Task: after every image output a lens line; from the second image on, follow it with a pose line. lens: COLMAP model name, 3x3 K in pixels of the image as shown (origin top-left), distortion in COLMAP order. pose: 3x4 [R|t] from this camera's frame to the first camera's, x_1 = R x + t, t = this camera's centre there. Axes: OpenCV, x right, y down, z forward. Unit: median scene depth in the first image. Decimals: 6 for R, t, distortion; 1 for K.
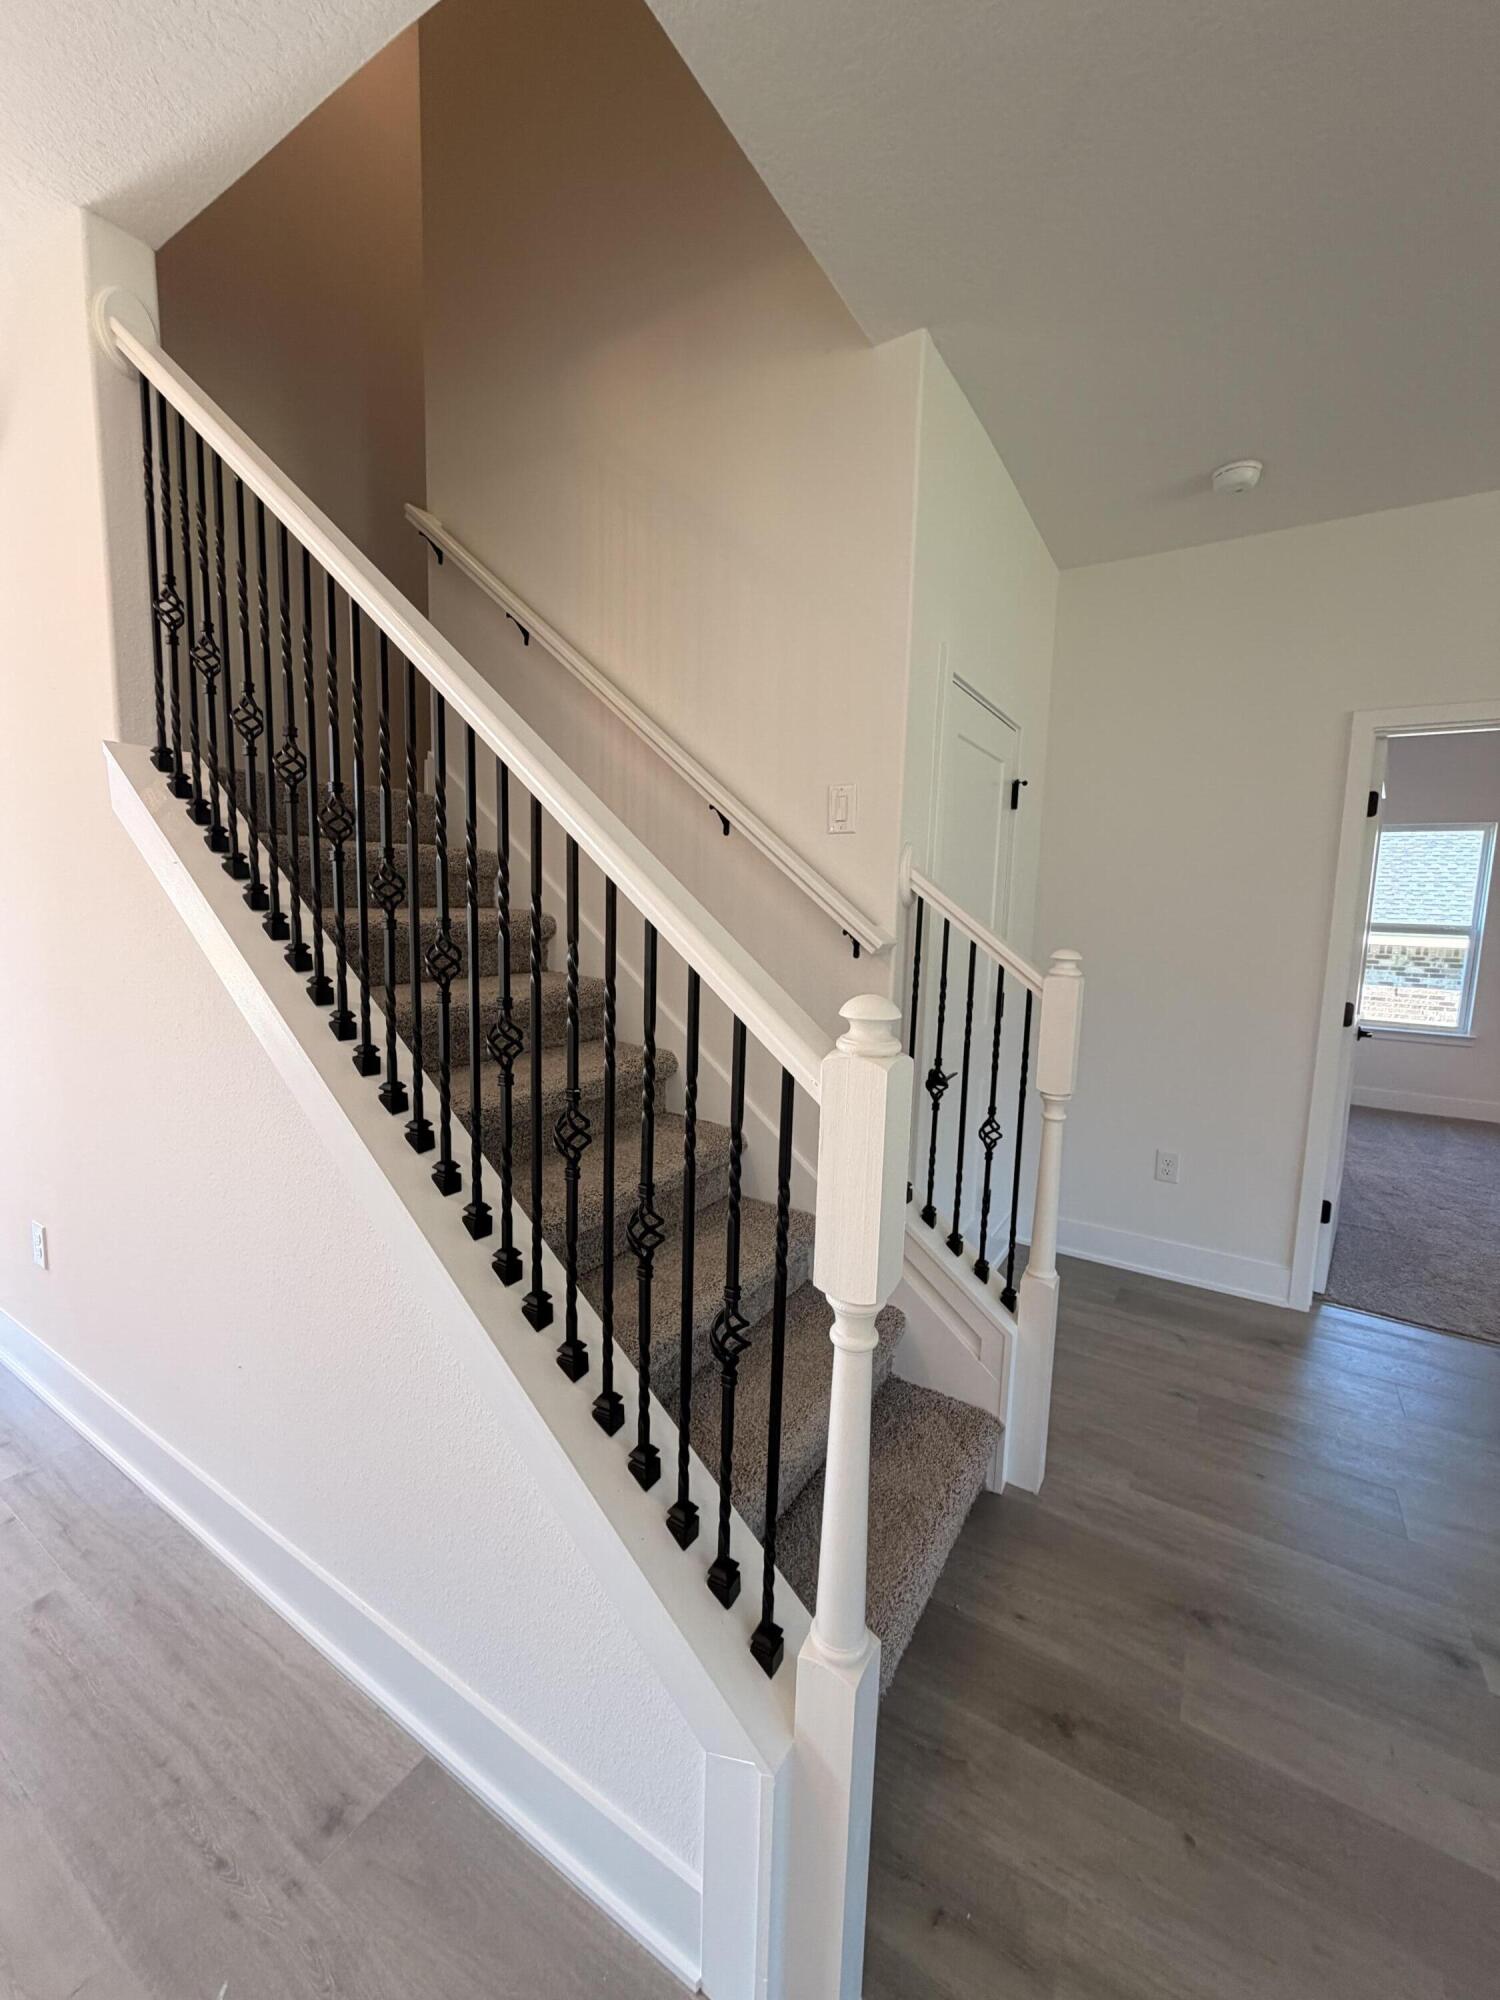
lens RADIAL K [[792.5, 0, 751.8], [0, 792.5, 991.7], [0, 0, 1]] dist [-0.000130, -0.000205]
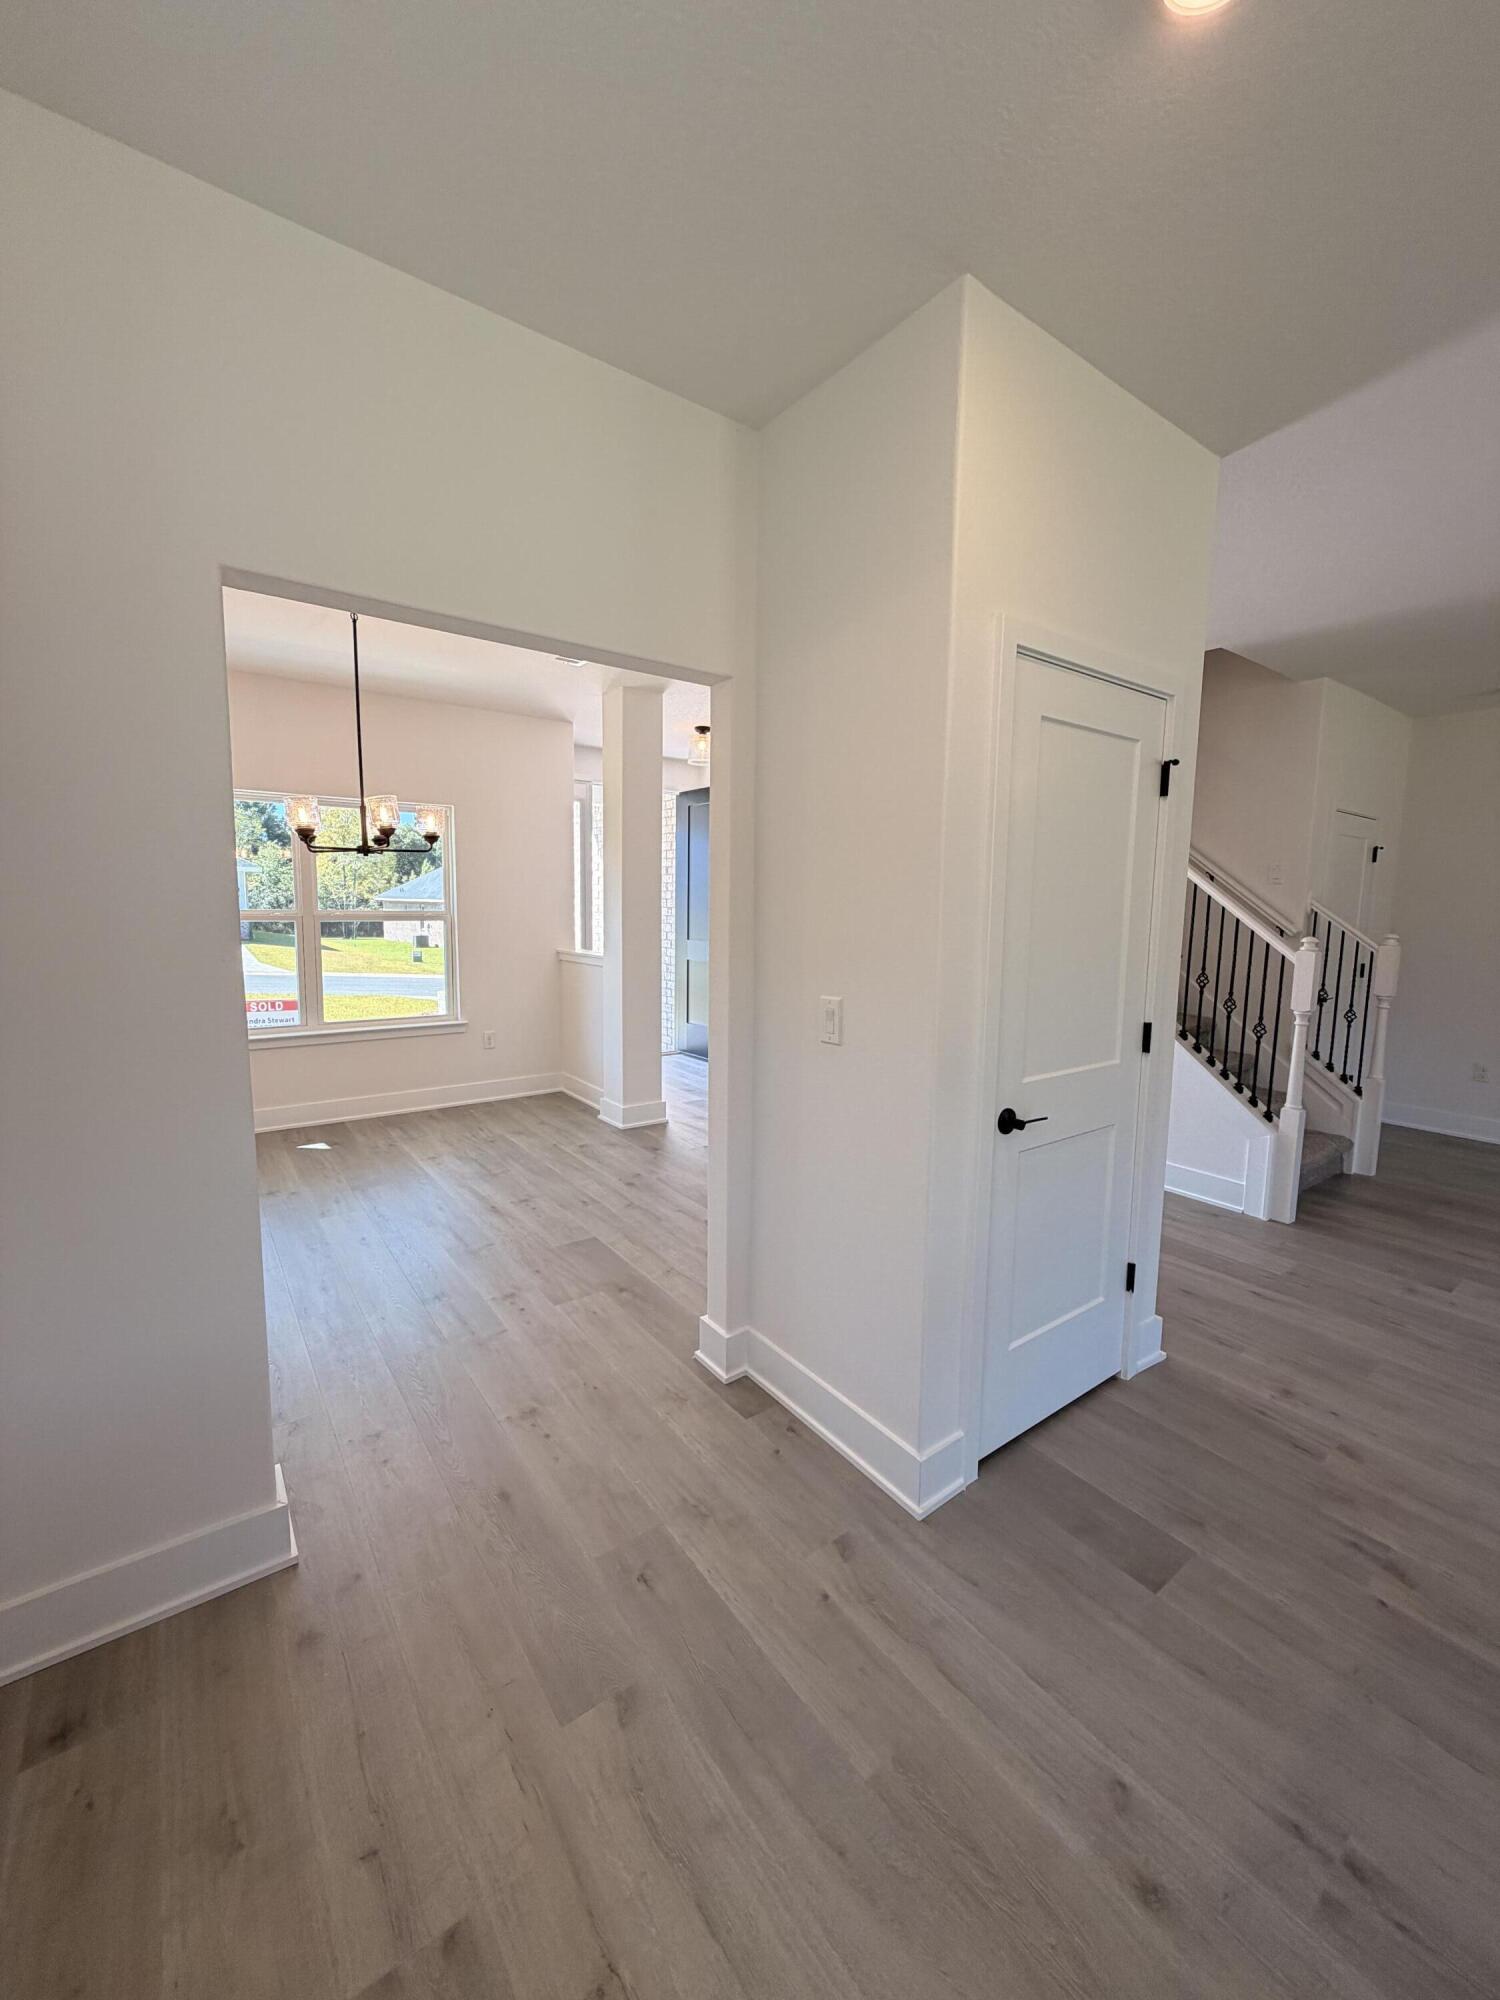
lens RADIAL K [[792.5, 0, 748.9], [0, 792.5, 986.6], [0, 0, 1]] dist [-0.000130, -0.000205]
pose [[0.927056, 0.028780, -0.373816, -0.442690], [-0.036071, 0.999271, -0.012524, 0.184858], [0.373183, 0.025095, 0.927418, -1.723333]]
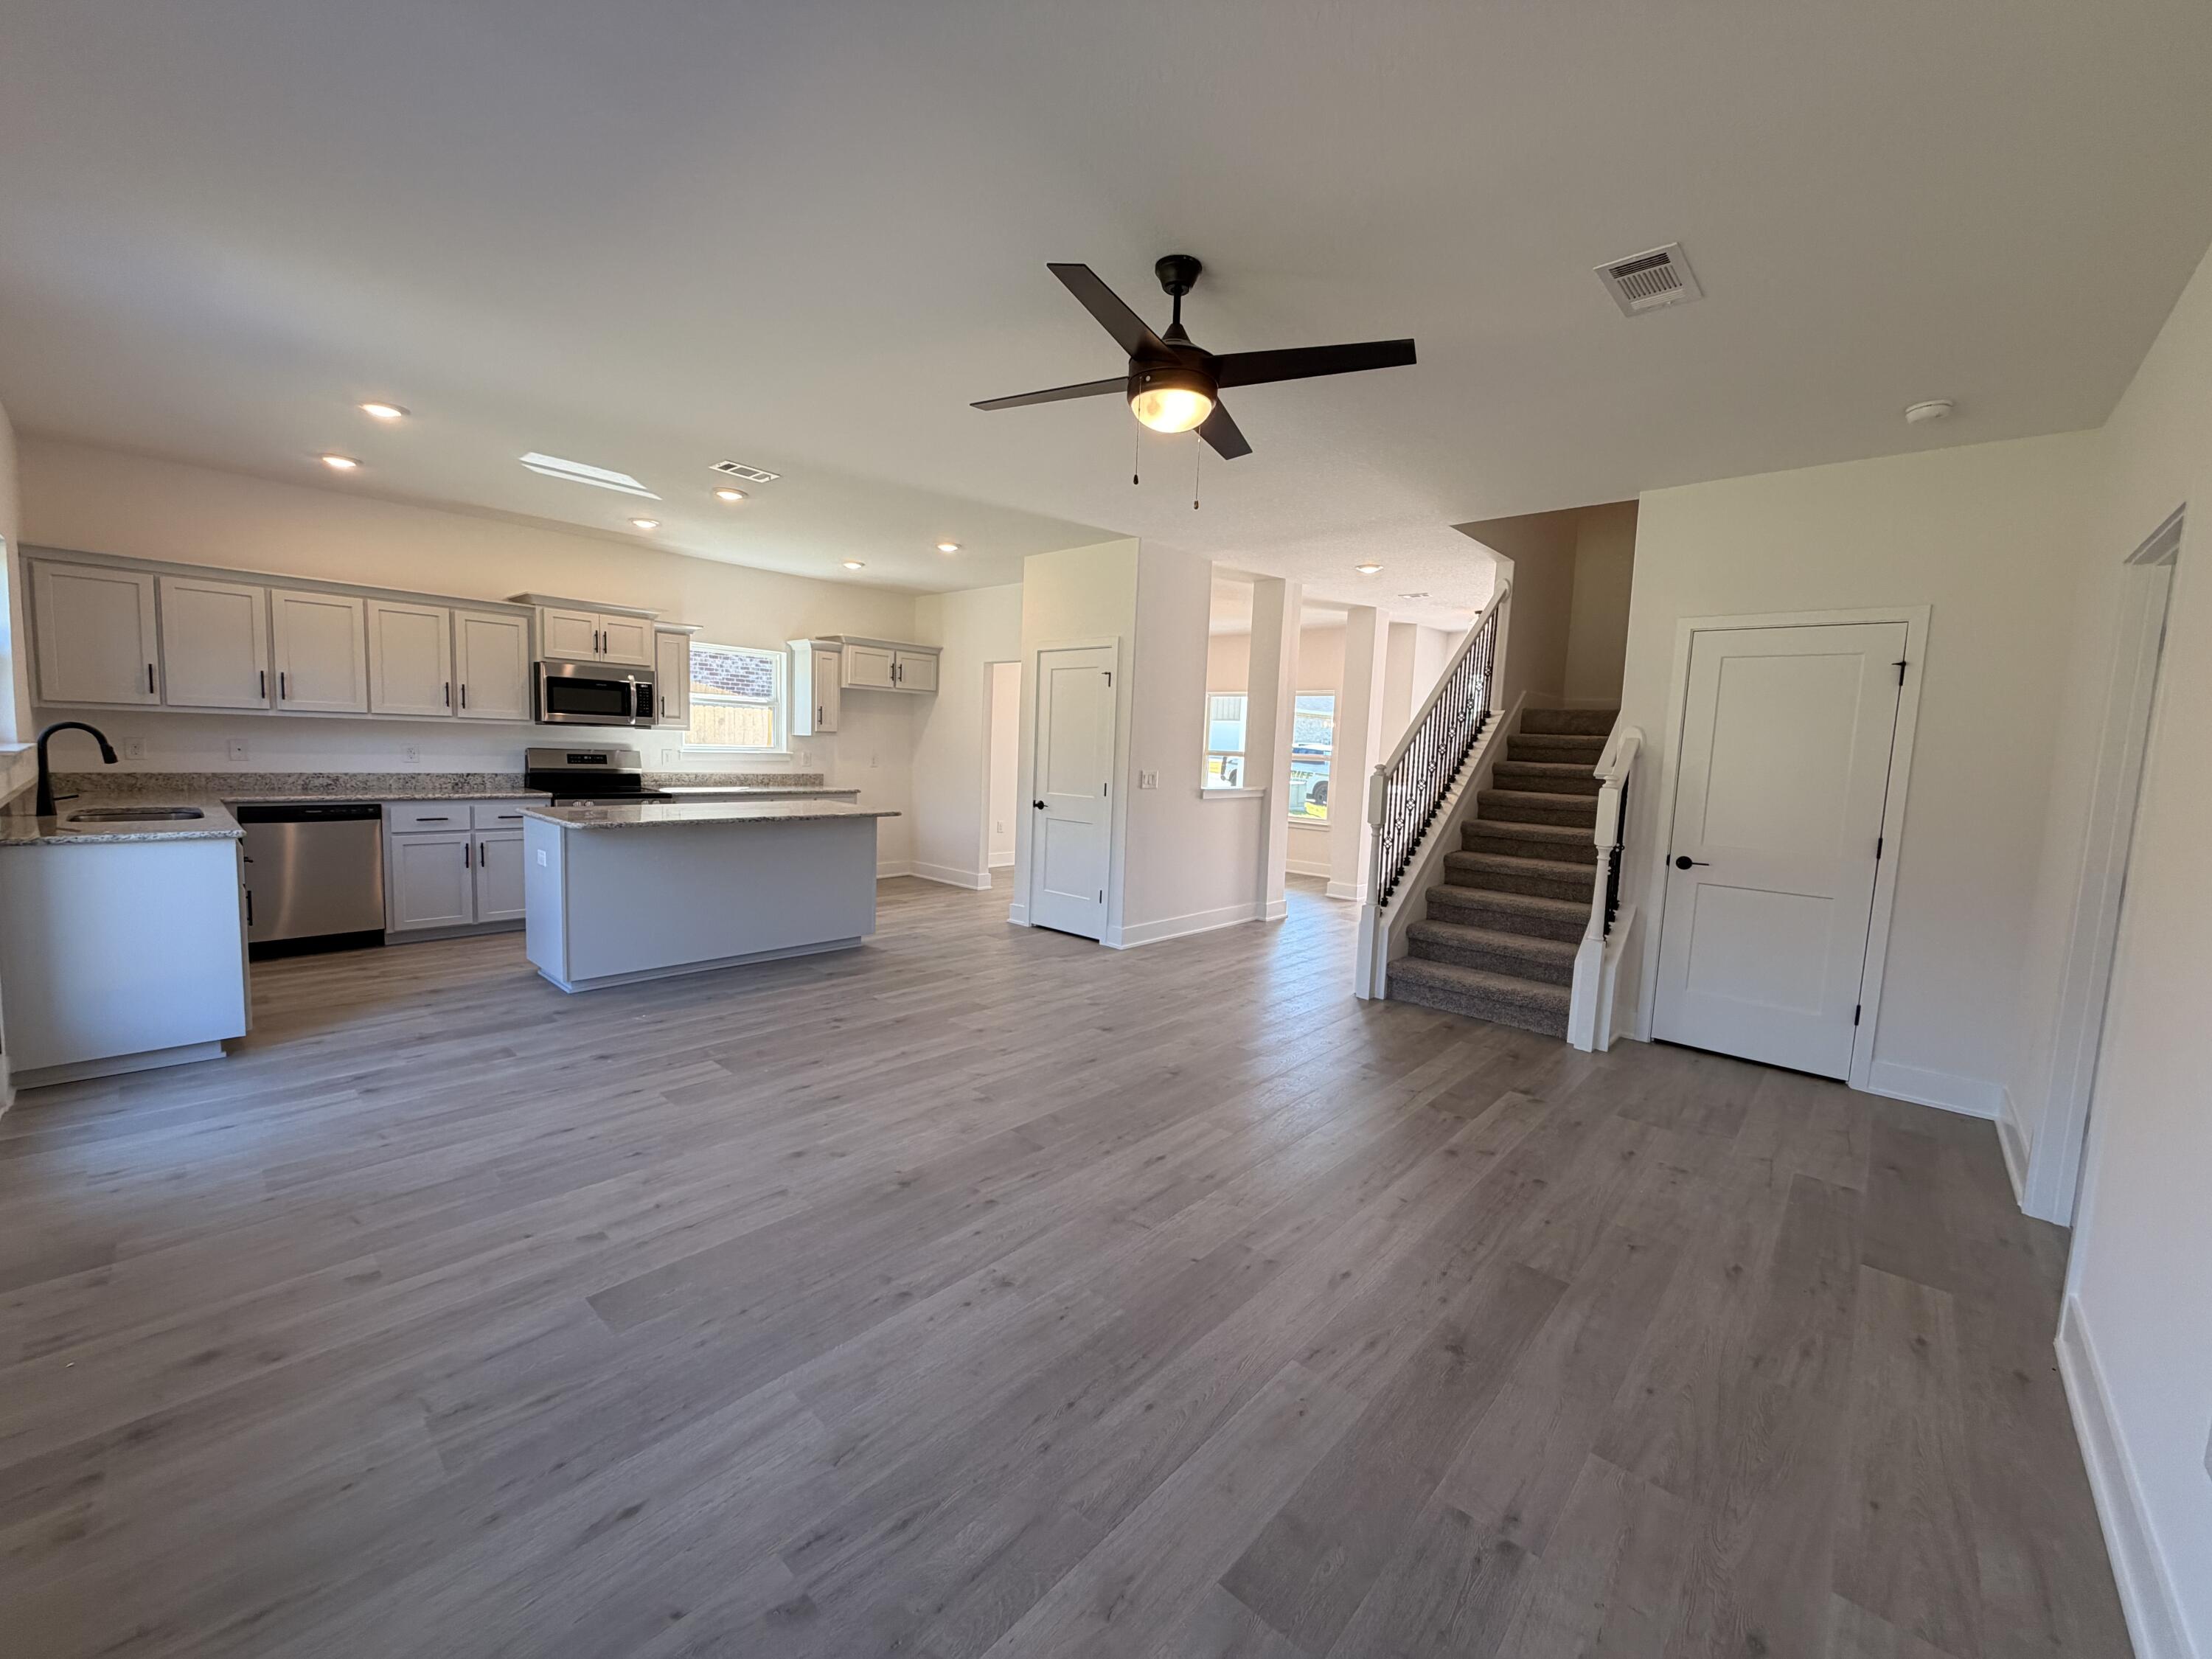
lens RADIAL K [[876.6, 0, 1102.1], [0, 876.6, 832.1], [0, 0, 1]] dist [-0.000130, -0.000205]
pose [[-0.179444, 0.069856, -0.981285, 2.647659], [-0.156138, 0.982810, 0.098517, 0.067108], [0.971298, 0.170894, -0.165452, 0.115405]]
